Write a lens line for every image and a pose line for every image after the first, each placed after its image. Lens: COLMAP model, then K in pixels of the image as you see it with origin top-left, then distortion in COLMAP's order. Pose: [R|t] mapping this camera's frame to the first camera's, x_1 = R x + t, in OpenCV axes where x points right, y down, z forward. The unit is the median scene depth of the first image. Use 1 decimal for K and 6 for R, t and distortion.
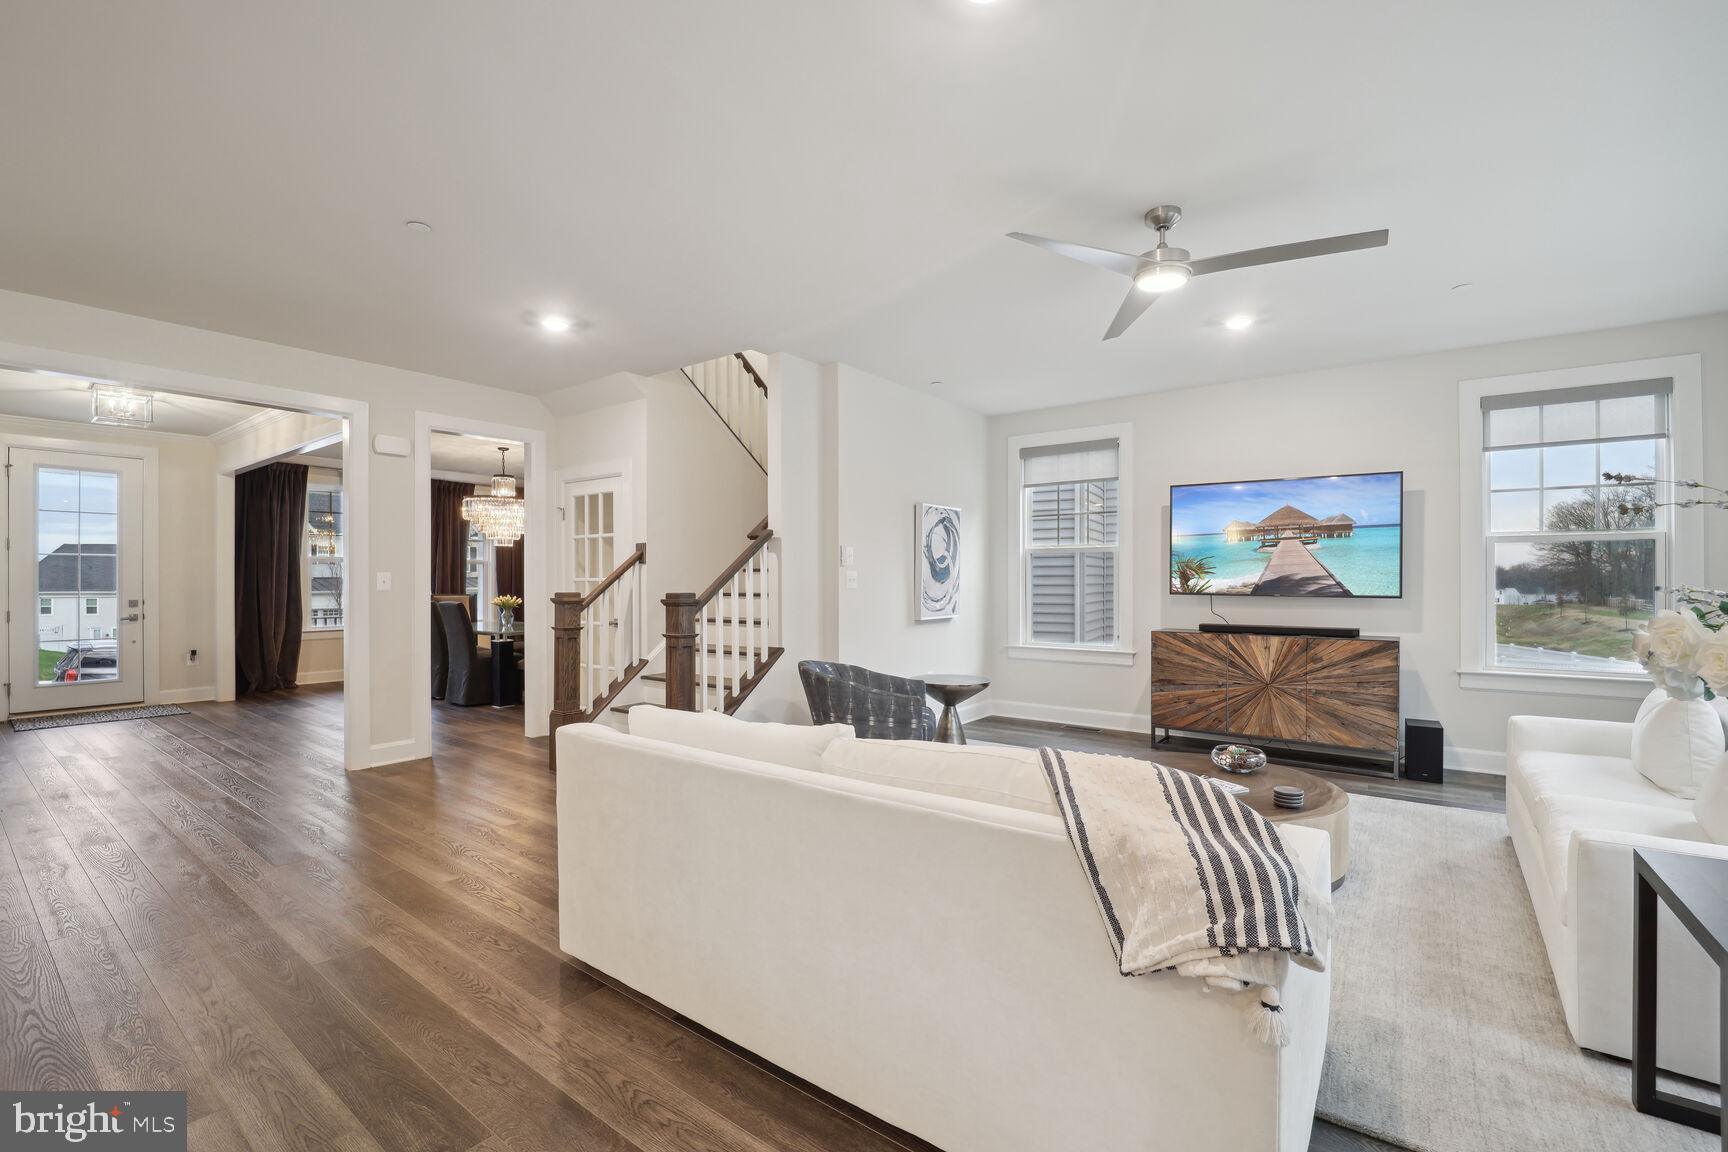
lens RADIAL K [[730.3, 0, 864.0], [0, 730.3, 576.0], [0, 0, 1]] dist [-0.020811, -0.000266]
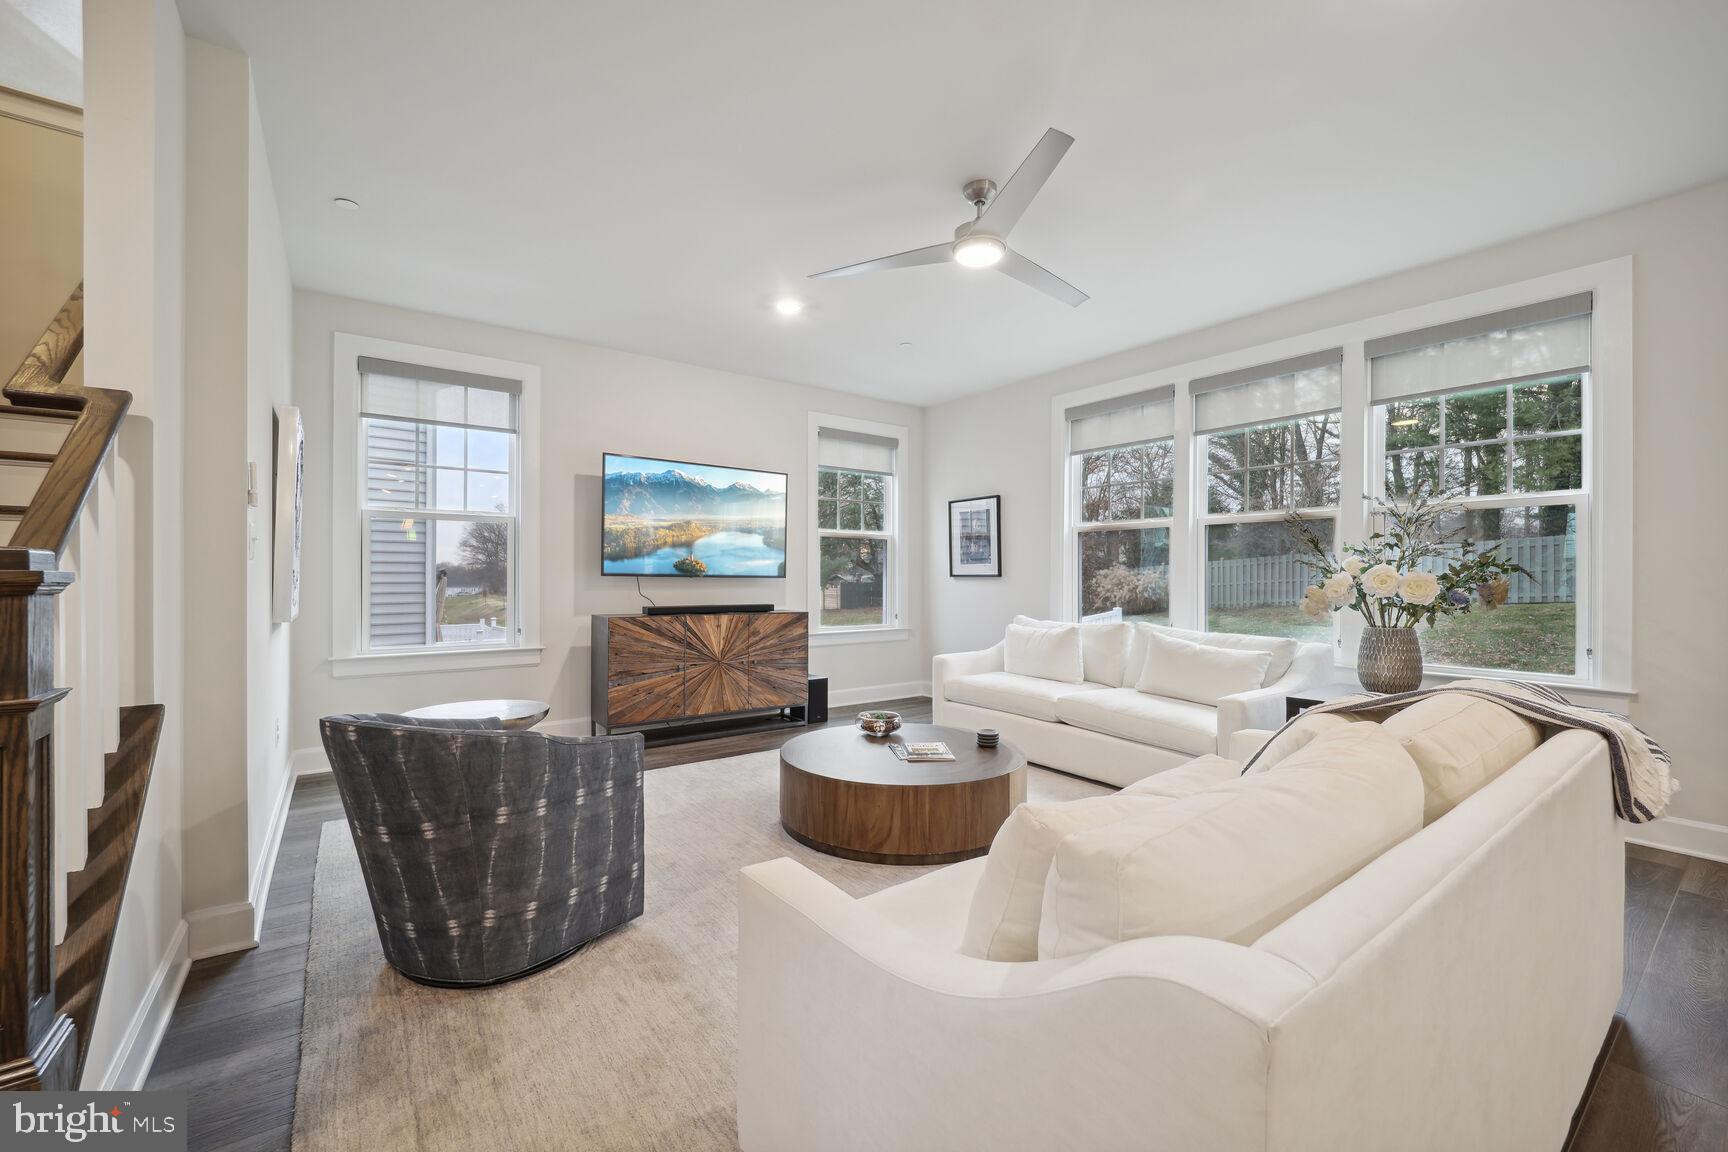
lens RADIAL K [[706.8, 0, 862.7], [0, 706.8, 572.0], [0, 0, 1]] dist [-0.000444, -0.004488]
pose [[0.283883, 0.009441, 0.958812, -0.351152], [-0.009770, 0.999928, -0.006953, 0.026555], [-0.958809, -0.007394, 0.283955, 0.514982]]
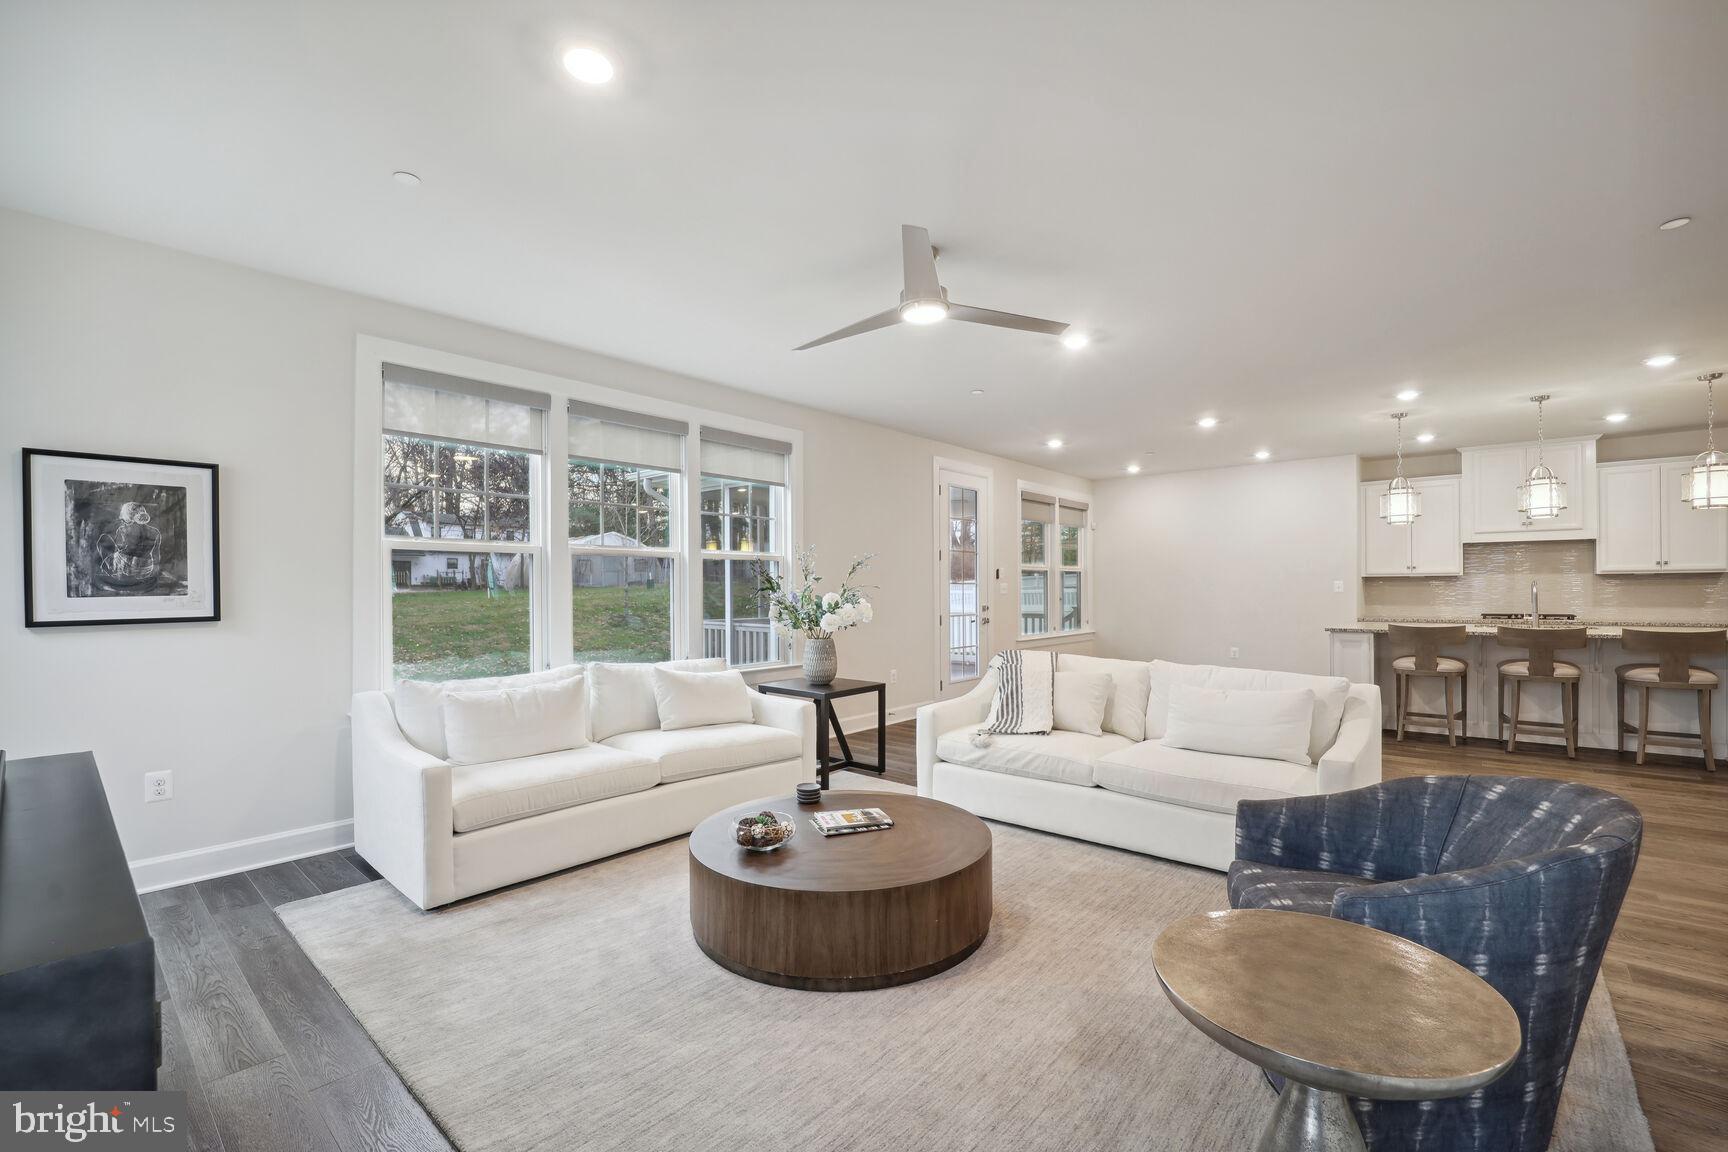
lens RADIAL K [[736.3, 0, 867.5], [0, 736.3, 585.1], [0, 0, 1]] dist [-0.000592, -0.000053]
pose [[-0.998020, 0.002703, 0.062835, 0.251636], [0.002499, 0.999991, -0.003324, -0.004306], [-0.062843, -0.003161, -0.998018, 1.258911]]
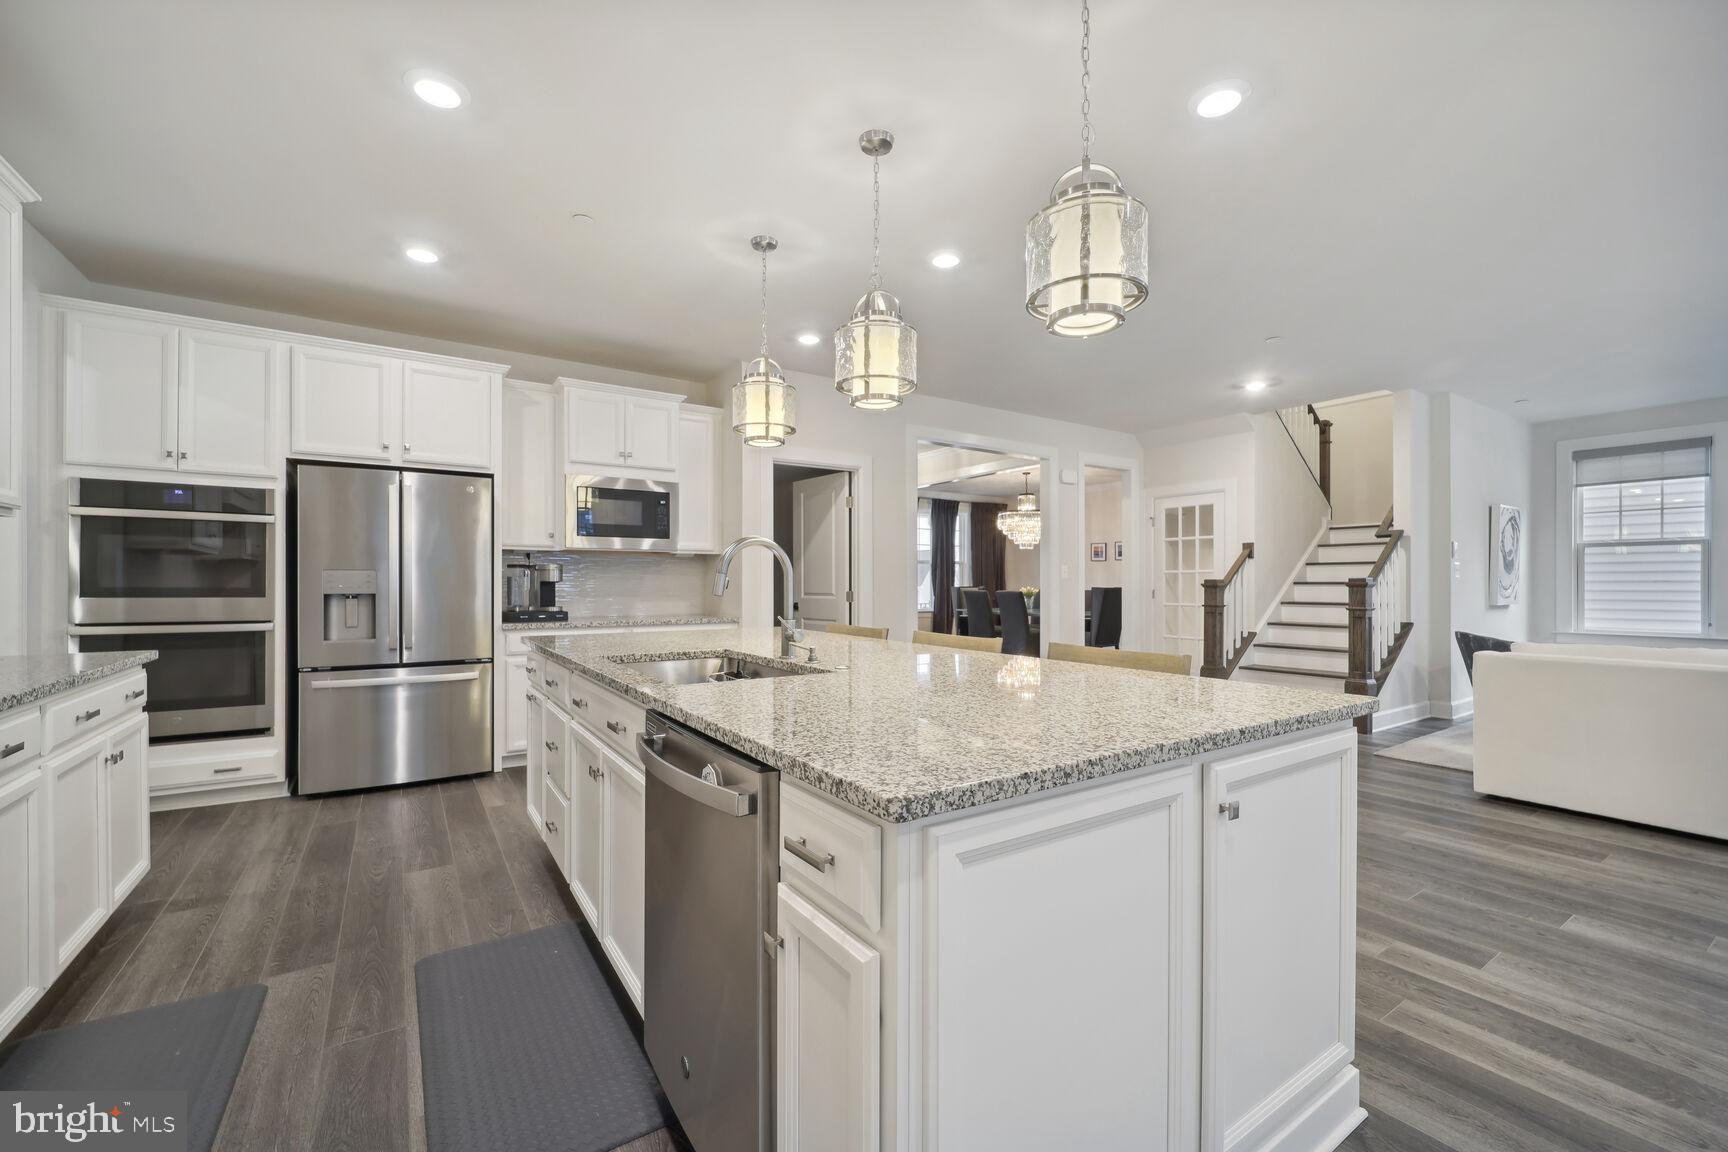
lens RADIAL K [[705.8, 0, 857.0], [0, 705.8, 581.2], [0, 0, 1]] dist [0.000511, -0.005005]
pose [[0.941837, 0.001081, -0.336069, -0.590638], [-0.000270, 0.999997, 0.002458, 0.022475], [0.336071, -0.002225, 0.941834, -0.462311]]
